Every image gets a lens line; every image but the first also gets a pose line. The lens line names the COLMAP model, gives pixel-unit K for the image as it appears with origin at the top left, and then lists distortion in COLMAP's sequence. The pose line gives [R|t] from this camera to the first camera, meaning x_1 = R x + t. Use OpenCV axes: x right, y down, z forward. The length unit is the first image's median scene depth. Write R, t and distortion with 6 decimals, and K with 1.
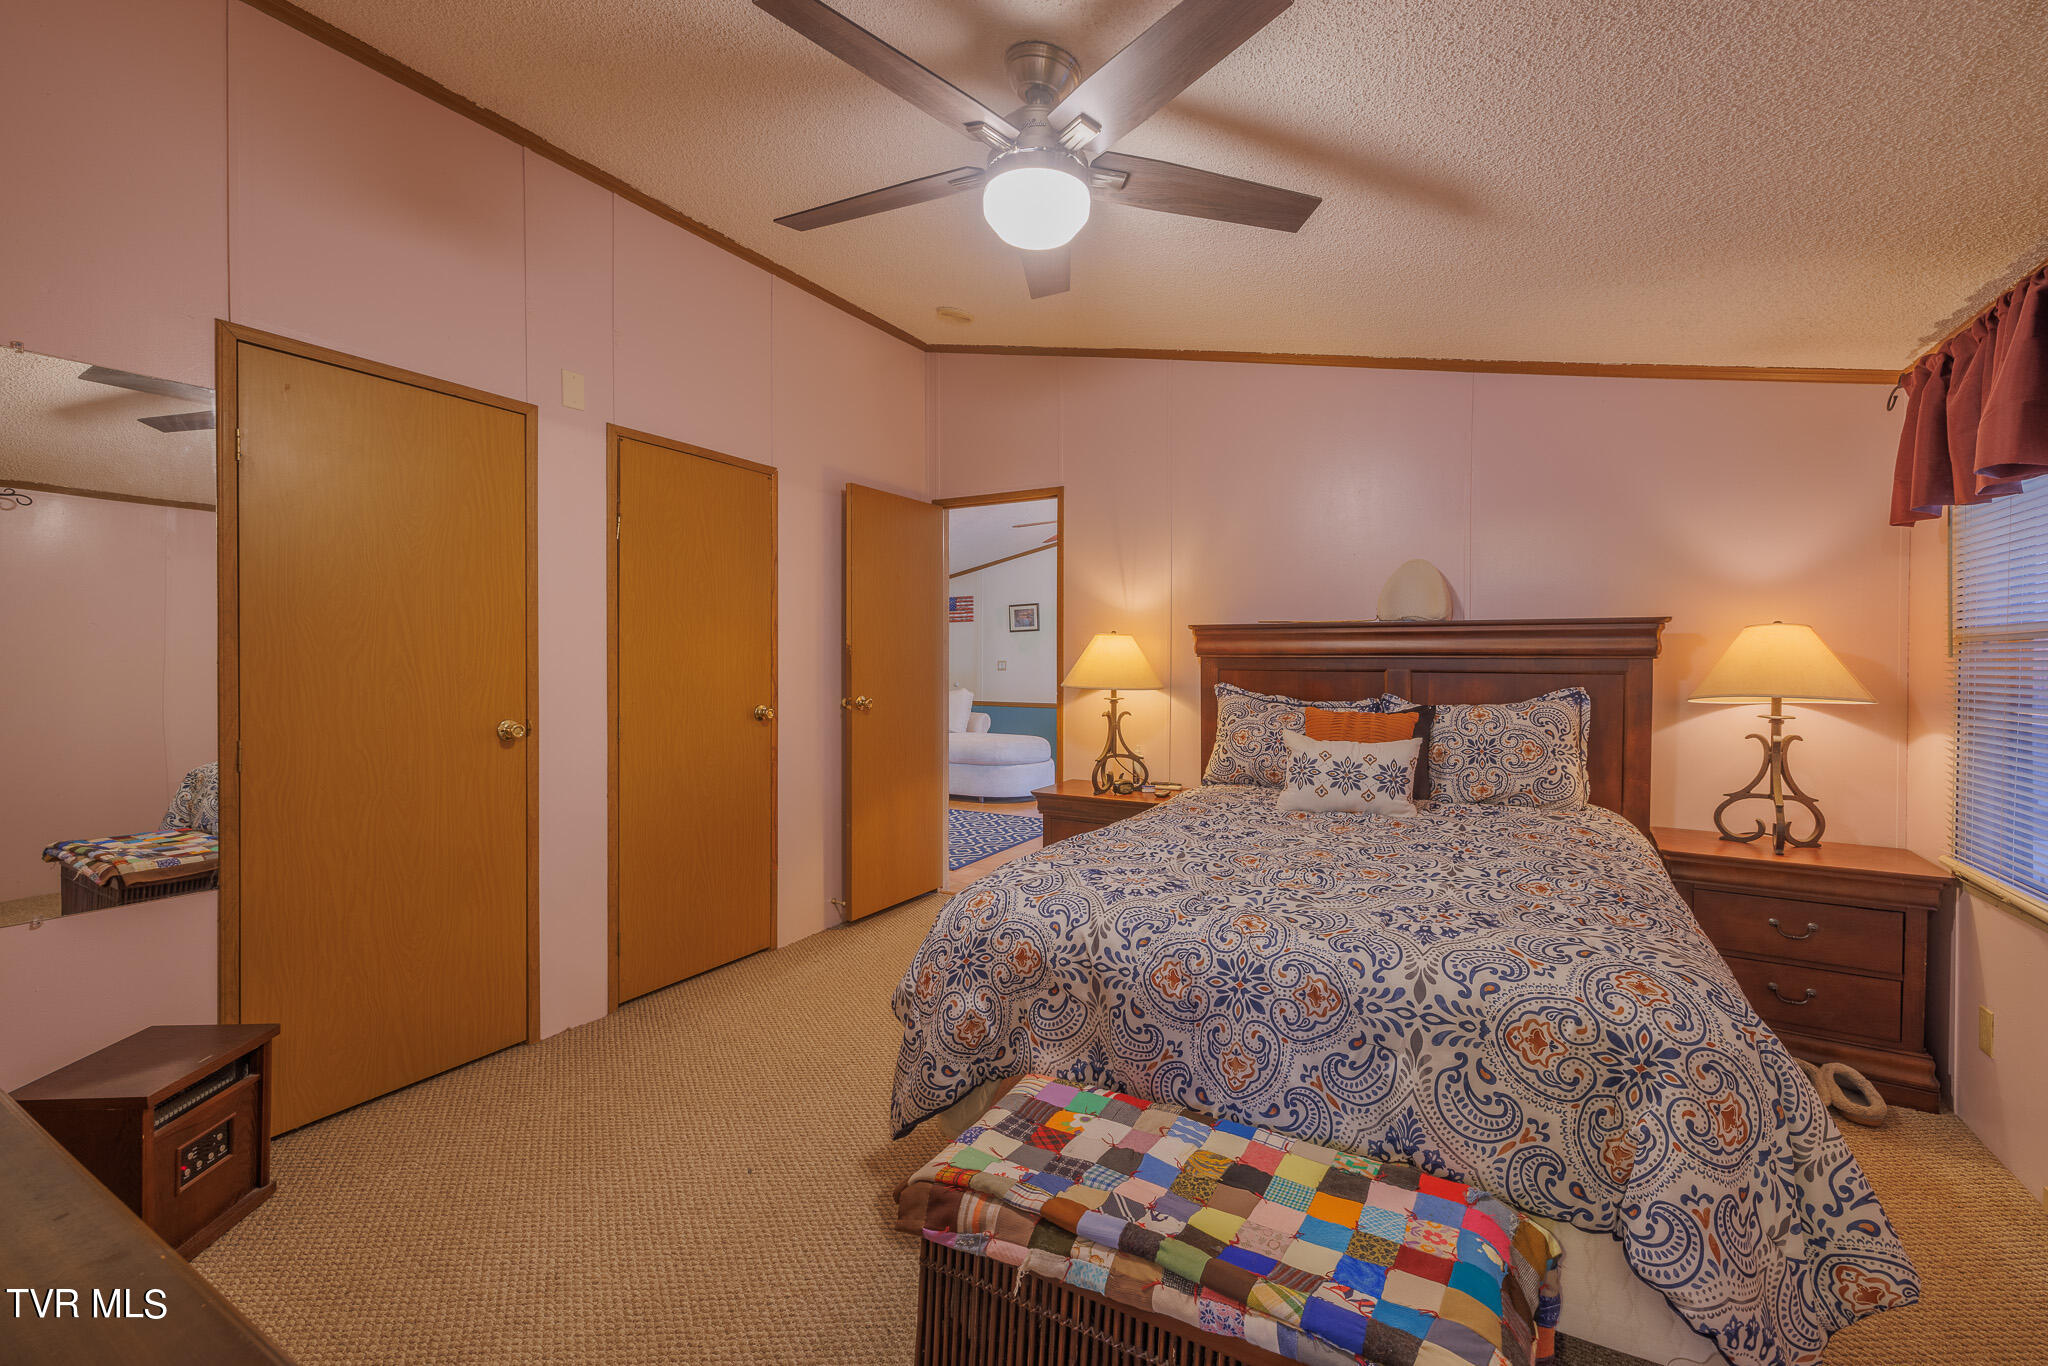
lens RADIAL K [[853.1, 0, 1025.4], [0, 853.1, 674.6], [0, 0, 1]] dist [-0.000175, 0.000132]
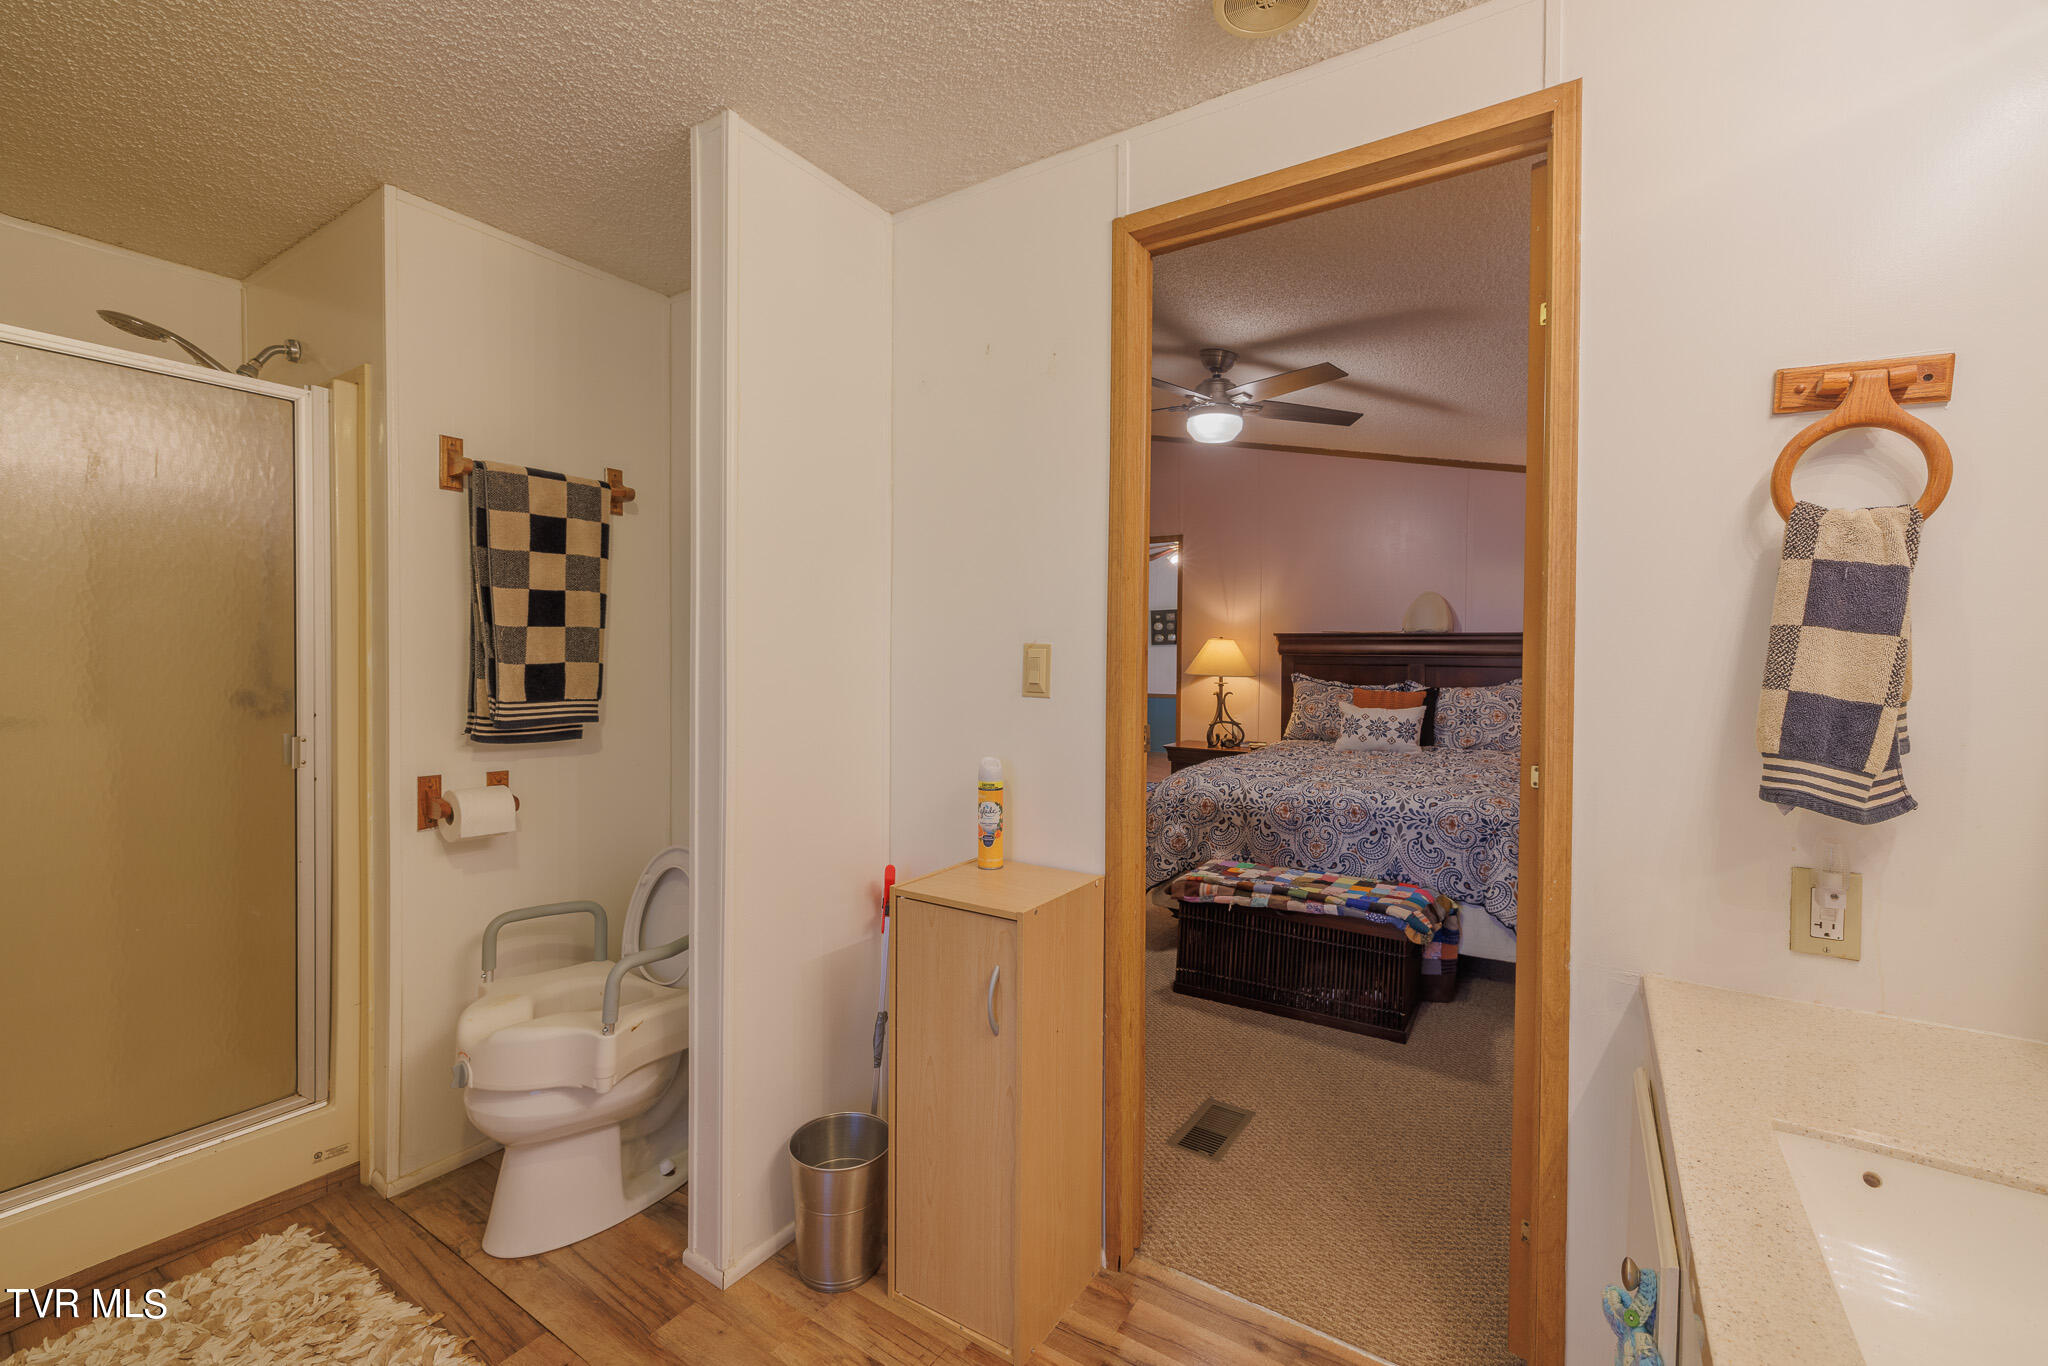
lens RADIAL K [[853.1, 0, 1022.6], [0, 853.1, 672.3], [0, 0, 1]] dist [-0.000175, 0.000132]
pose [[0.998254, 0.008527, -0.058445, -0.316892], [-0.008354, 0.999960, 0.003203, 0.016407], [0.058470, -0.002709, 0.998286, -1.016313]]
